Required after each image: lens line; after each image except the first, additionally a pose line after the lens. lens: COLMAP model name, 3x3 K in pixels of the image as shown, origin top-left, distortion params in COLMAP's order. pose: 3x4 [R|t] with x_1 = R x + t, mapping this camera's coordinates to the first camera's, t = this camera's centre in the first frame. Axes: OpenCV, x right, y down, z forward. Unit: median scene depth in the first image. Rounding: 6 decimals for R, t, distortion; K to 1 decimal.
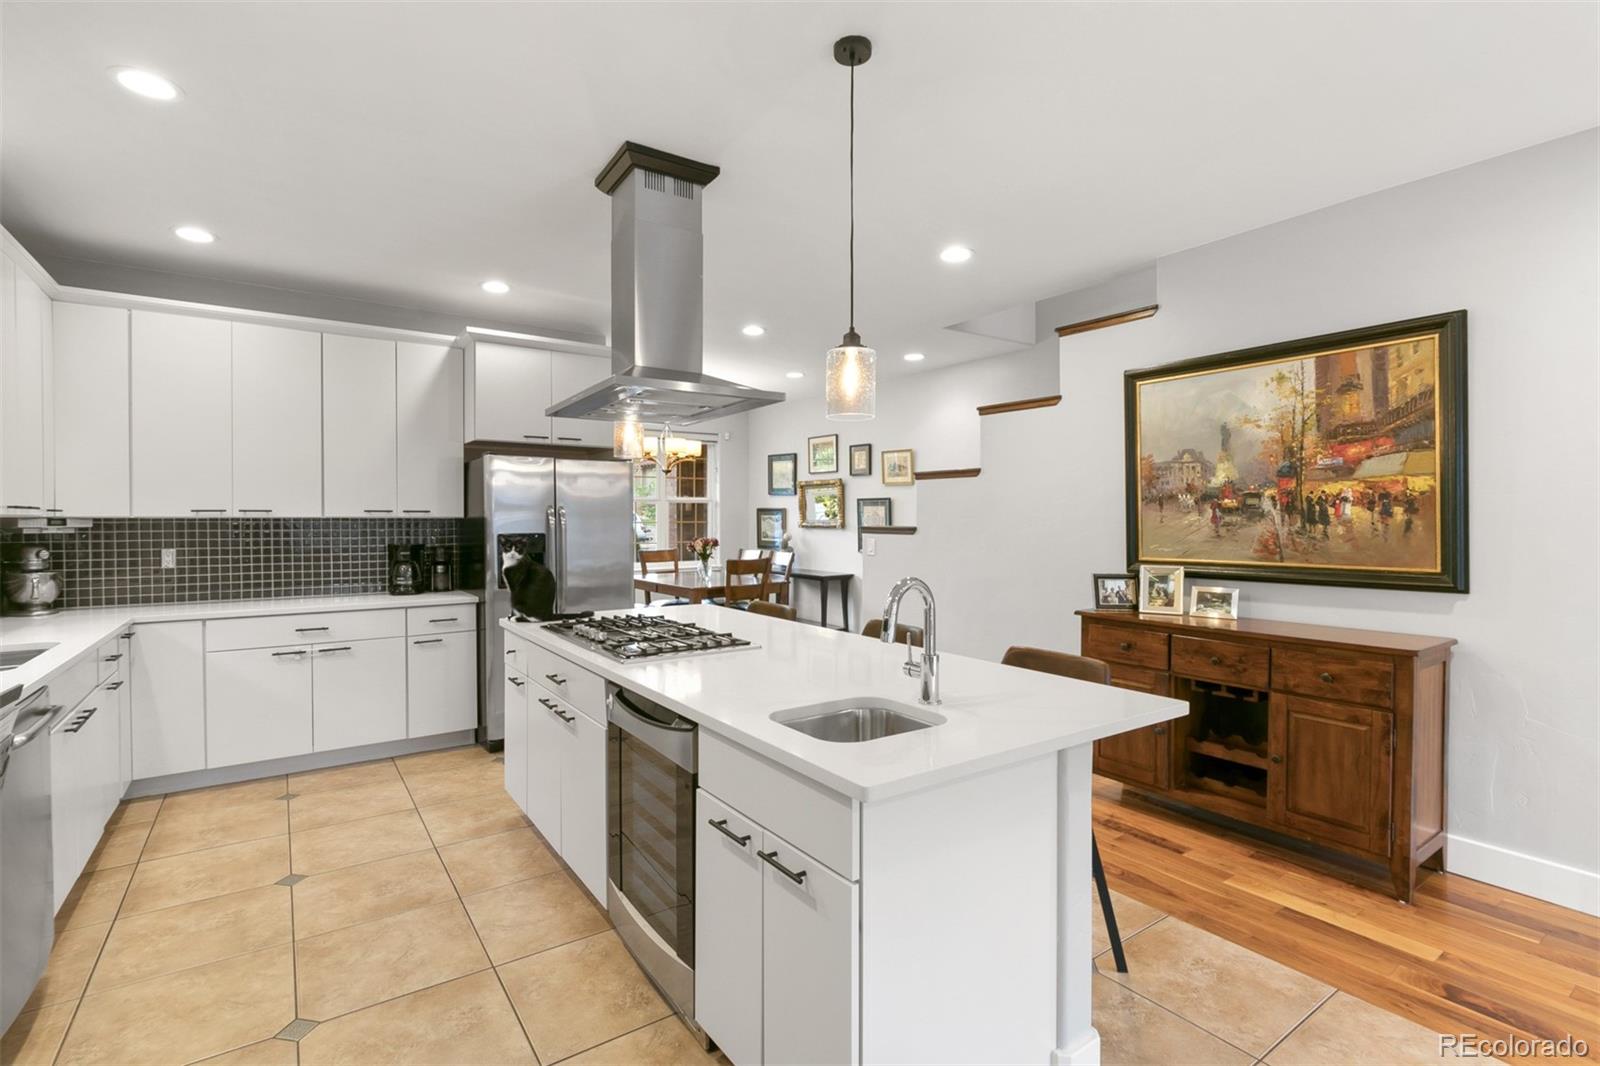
lens RADIAL K [[744.3, 0, 800.7], [0, 744.3, 530.7], [0, 0, 1]] dist [-0.001179, -0.002365]
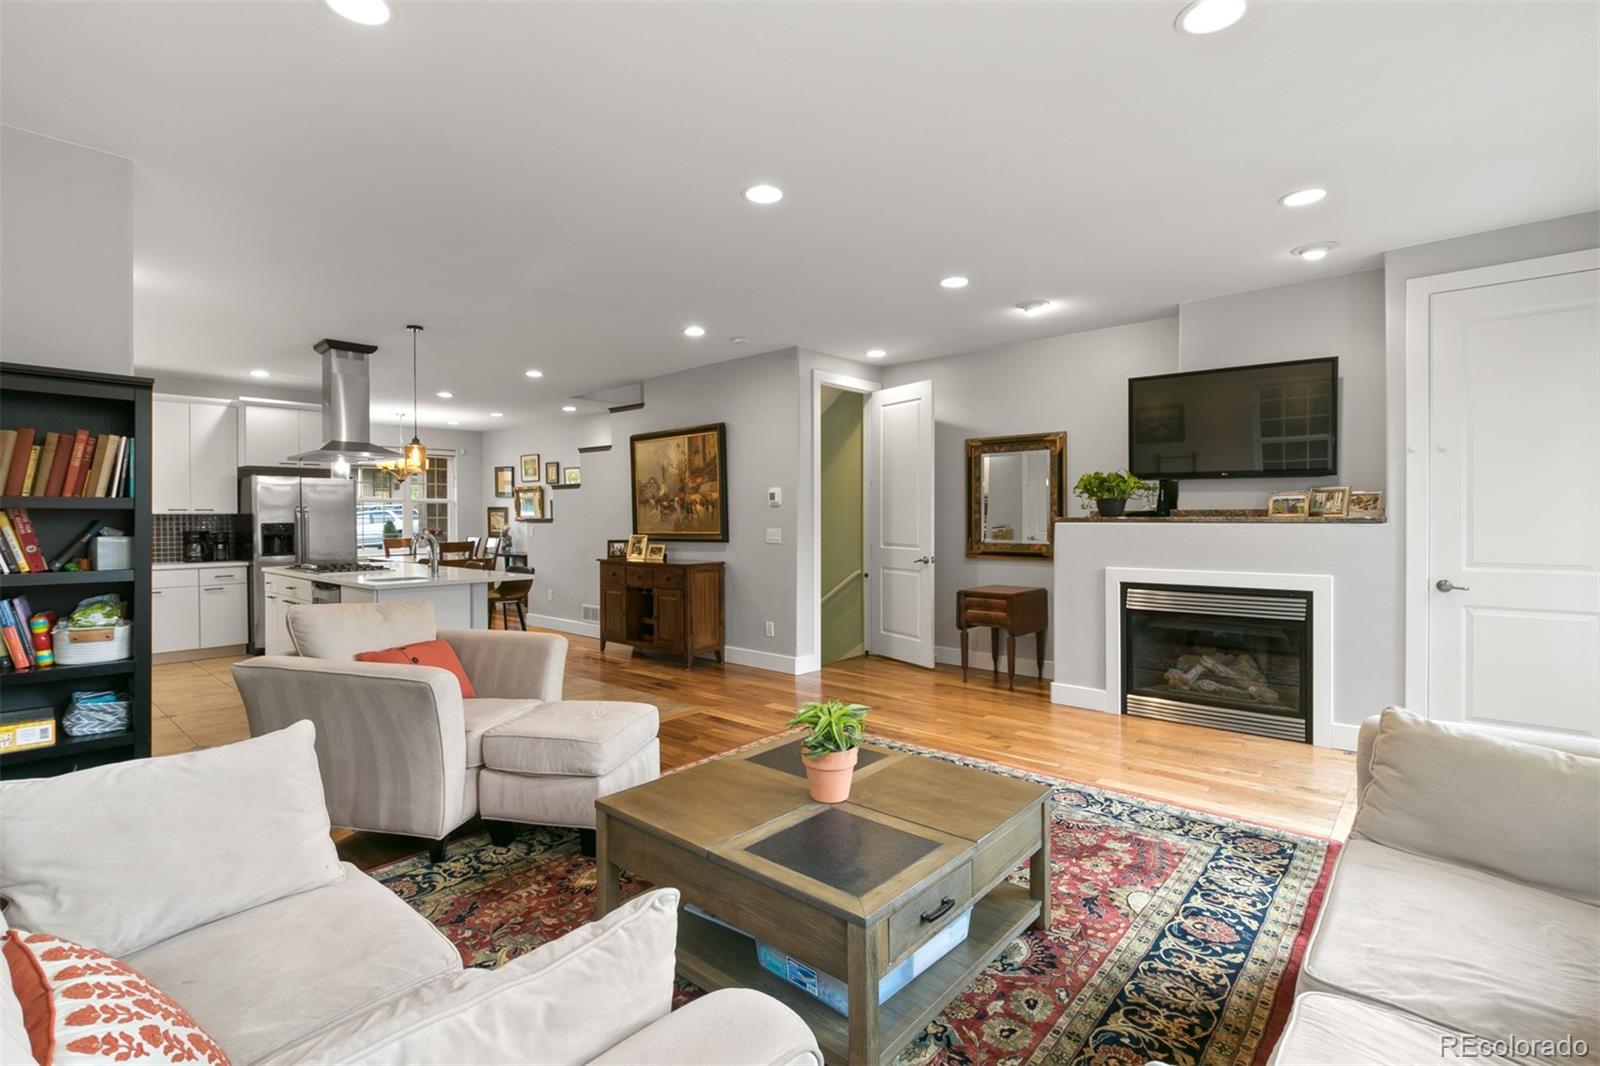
lens RADIAL K [[744.3, 0, 799.3], [0, 744.3, 523.2], [0, 0, 1]] dist [-0.001179, -0.002365]
pose [[0.973262, -0.008374, 0.229545, 0.379982], [0.010130, 0.999928, -0.006471, 0.027372], [-0.229475, 0.008623, 0.973276, -0.889604]]
